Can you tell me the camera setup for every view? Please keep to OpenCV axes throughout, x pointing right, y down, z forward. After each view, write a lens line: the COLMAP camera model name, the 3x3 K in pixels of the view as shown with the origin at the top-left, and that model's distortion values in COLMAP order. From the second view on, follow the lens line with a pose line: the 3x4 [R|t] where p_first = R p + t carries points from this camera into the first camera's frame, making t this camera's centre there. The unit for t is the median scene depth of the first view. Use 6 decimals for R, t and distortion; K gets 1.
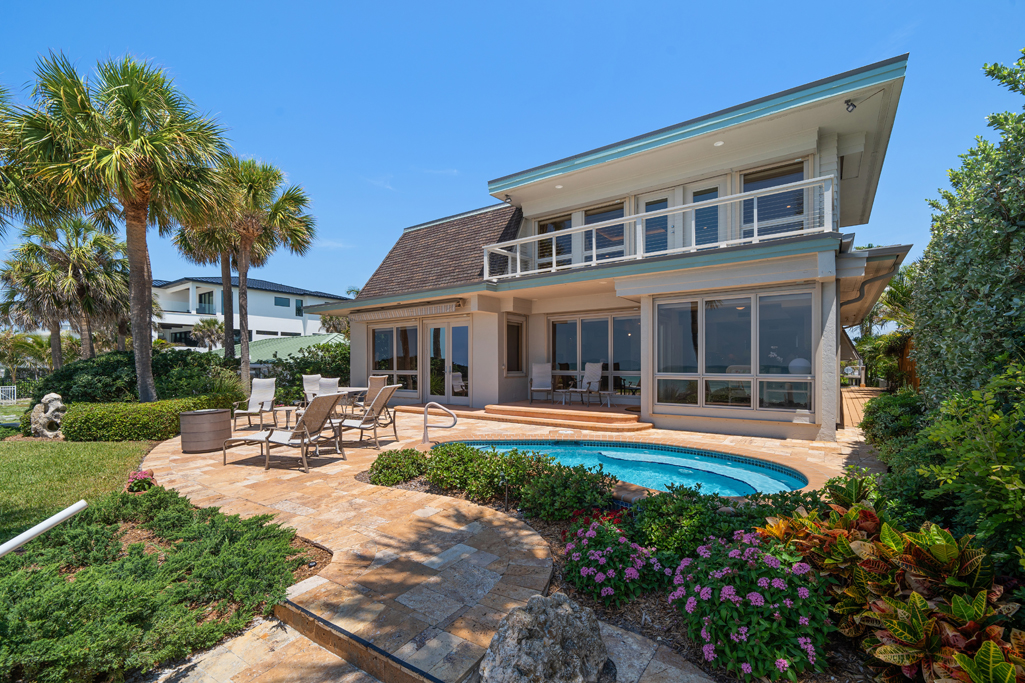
lens RADIAL K [[472.1, 0, 512.5], [0, 472.1, 341.5], [0, 0, 1]] dist [0.003008, 0.000422]
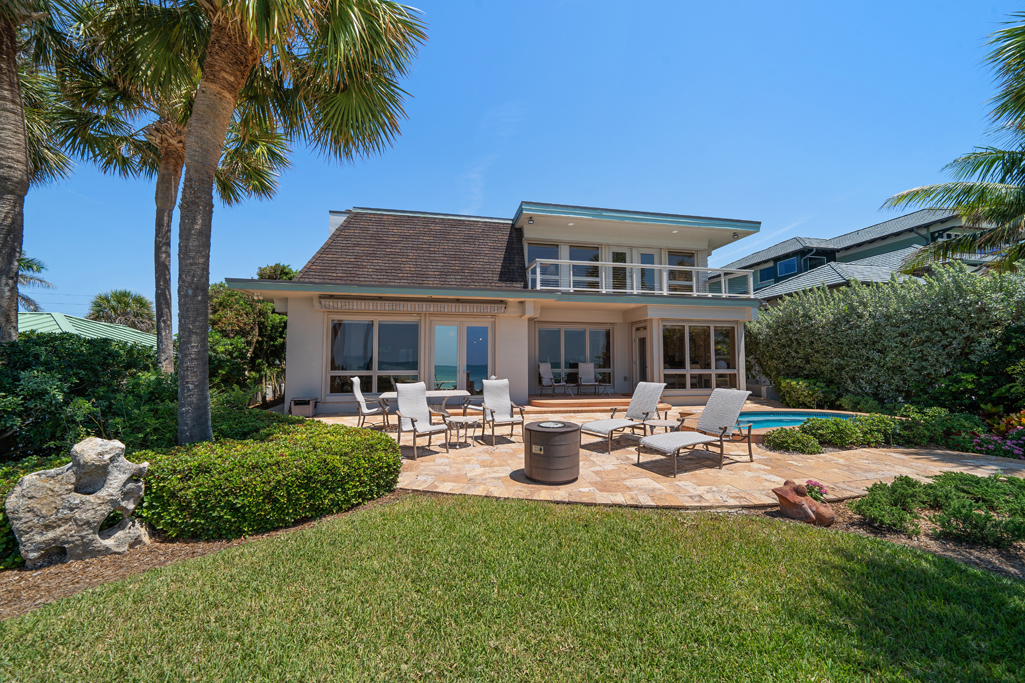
lens RADIAL K [[381.2, 0, 512.5], [0, 381.2, 341.5], [0, 0, 1]] dist [-0.007932, -0.000072]
pose [[0.661119, 0.053621, 0.748363, -0.903331], [-0.033185, 0.998557, -0.042232, 0.041511], [-0.749547, 0.003086, 0.661944, 0.530087]]
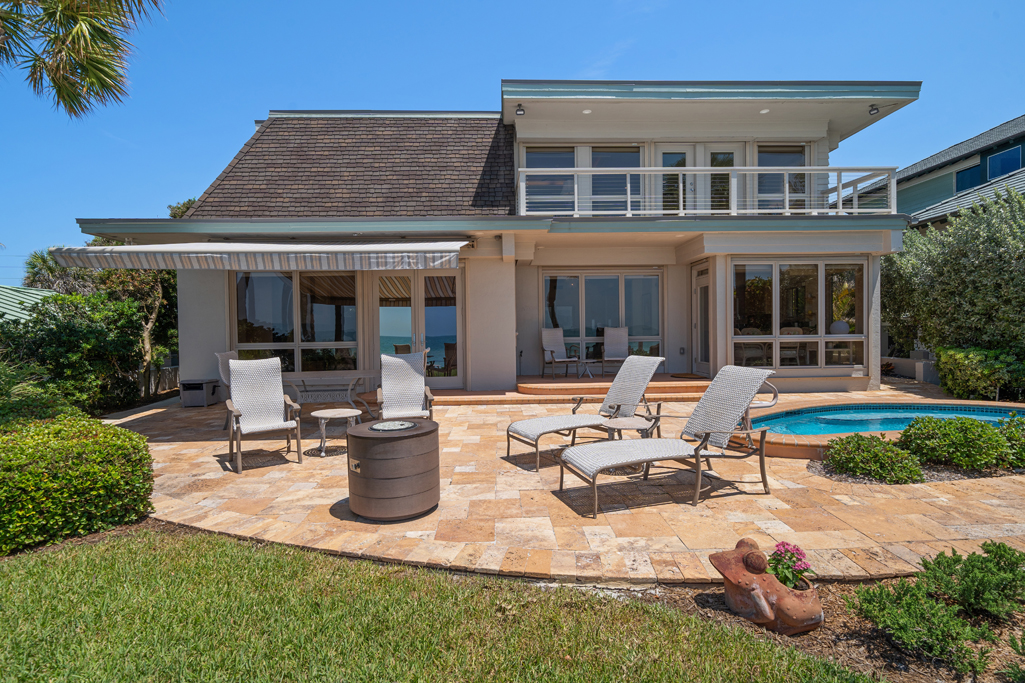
lens RADIAL K [[526.4, 0, 512.5], [0, 526.4, 341.5], [0, 0, 1]] dist [-0.002000, -0.000224]
pose [[0.771163, -0.010585, 0.636550, -0.693533], [-0.016166, 0.999214, 0.036200, 0.043438], [-0.636433, -0.038206, 0.770385, 0.442258]]
